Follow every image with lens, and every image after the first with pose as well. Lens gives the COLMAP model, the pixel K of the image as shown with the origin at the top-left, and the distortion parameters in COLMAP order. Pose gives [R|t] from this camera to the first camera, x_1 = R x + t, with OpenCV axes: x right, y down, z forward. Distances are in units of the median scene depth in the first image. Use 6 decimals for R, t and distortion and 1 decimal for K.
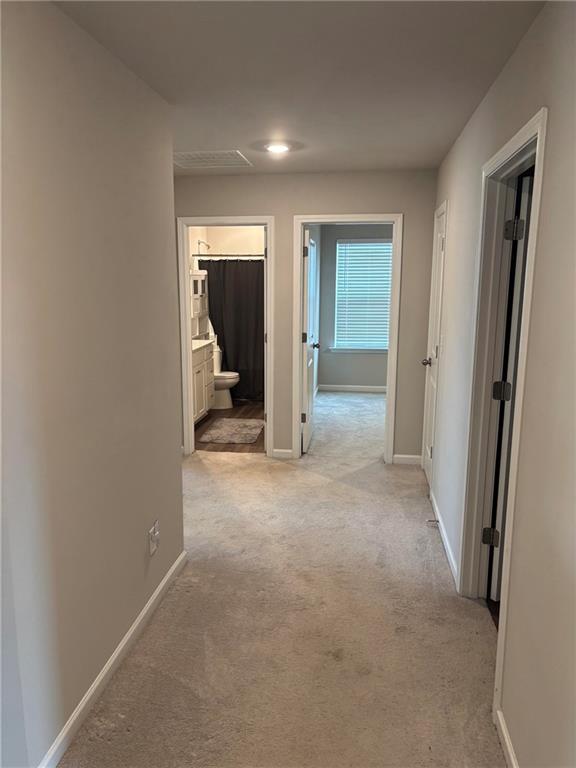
lens RADIAL K [[569.0, 0, 287.3], [0, 569.0, 385.6], [0, 0, 1]] dist [0.048077, -0.046881]
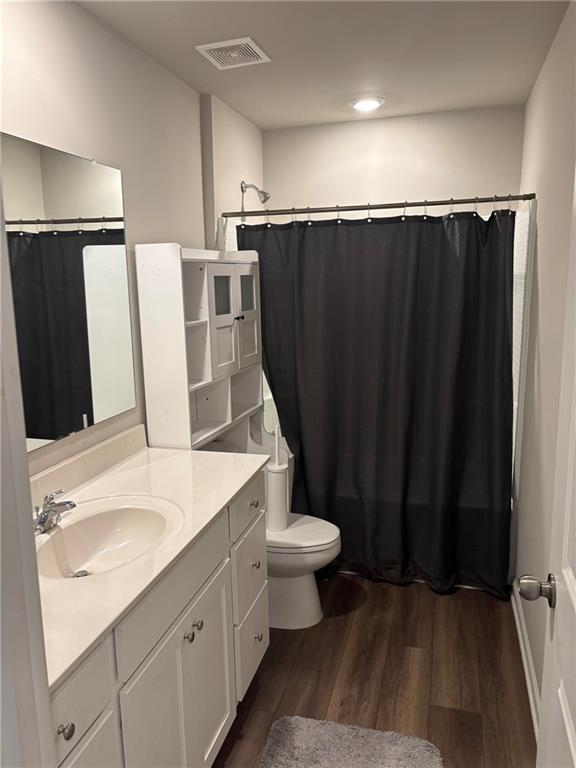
lens RADIAL K [[569.0, 0, 287.0], [0, 569.0, 381.5], [0, 0, 1]] dist [0.048077, -0.046881]
pose [[0.990591, 0.004344, -0.136786, -0.067034], [-0.003944, 0.999987, 0.003201, -0.113324], [0.136798, -0.002631, 0.990596, 0.614920]]
